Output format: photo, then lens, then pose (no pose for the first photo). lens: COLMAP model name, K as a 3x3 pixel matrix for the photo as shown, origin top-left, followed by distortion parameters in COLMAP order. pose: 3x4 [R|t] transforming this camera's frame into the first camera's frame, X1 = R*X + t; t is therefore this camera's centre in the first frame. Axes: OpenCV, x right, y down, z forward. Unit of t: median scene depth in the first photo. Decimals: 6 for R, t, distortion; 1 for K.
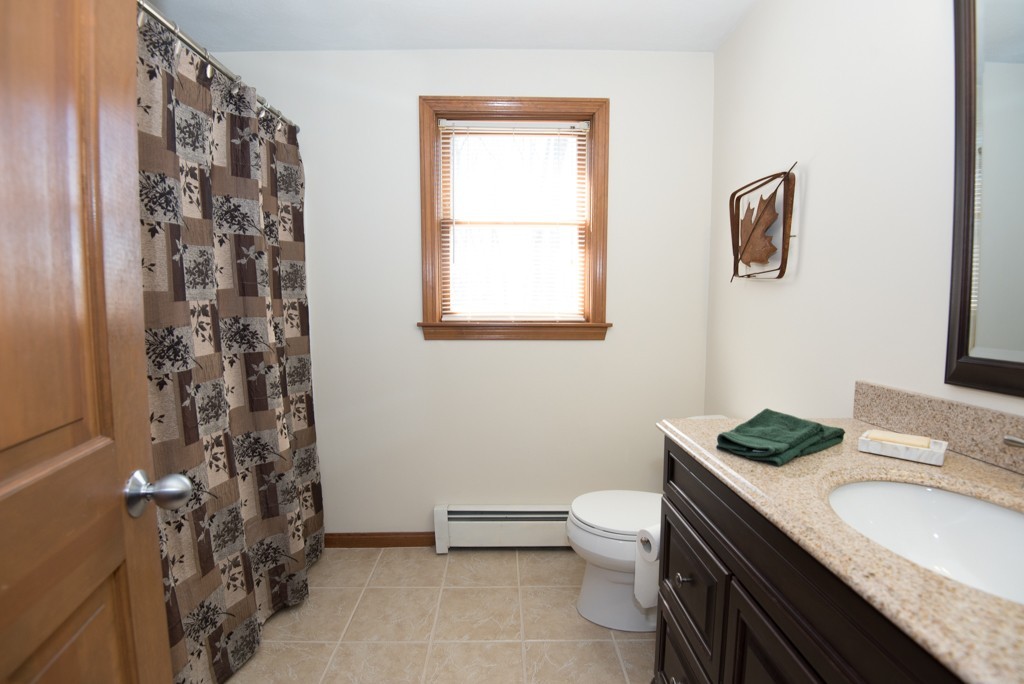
lens RADIAL K [[472.6, 0, 510.9], [0, 472.6, 343.3], [0, 0, 1]] dist [-0.025928, -0.011366]
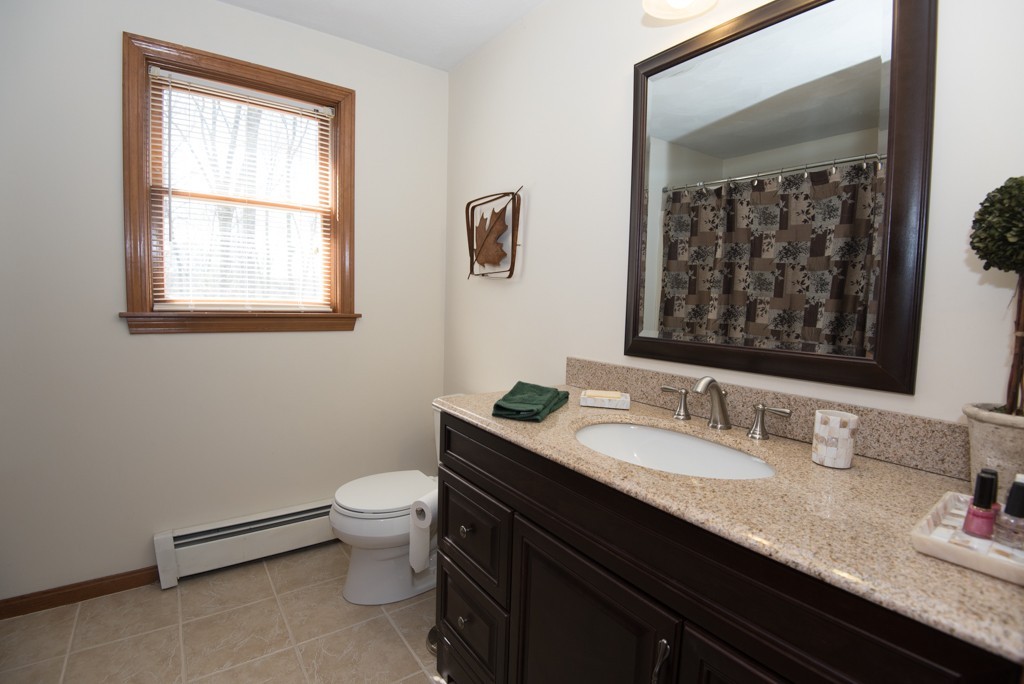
lens RADIAL K [[472.6, 0, 506.9], [0, 472.6, 344.3], [0, 0, 1]] dist [-0.025928, -0.011366]
pose [[0.818496, -0.030406, 0.573707, -0.145403], [0.019354, 0.999491, 0.025360, 0.004251], [-0.574186, -0.009654, 0.818668, -0.020393]]
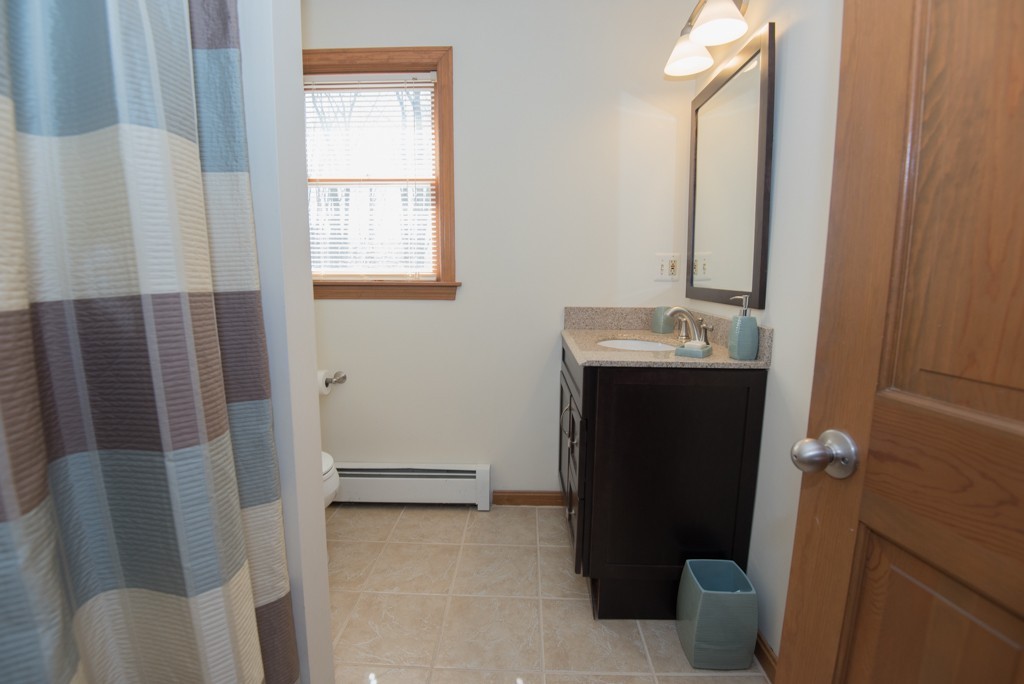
lens RADIAL K [[472.6, 0, 511.4], [0, 472.6, 338.6], [0, 0, 1]] dist [-0.025928, -0.011366]
pose [[0.999272, -0.001972, -0.038103, 0.456497], [0.004646, 0.997521, 0.070223, 0.006463], [0.037870, -0.070349, 0.996803, 0.019165]]
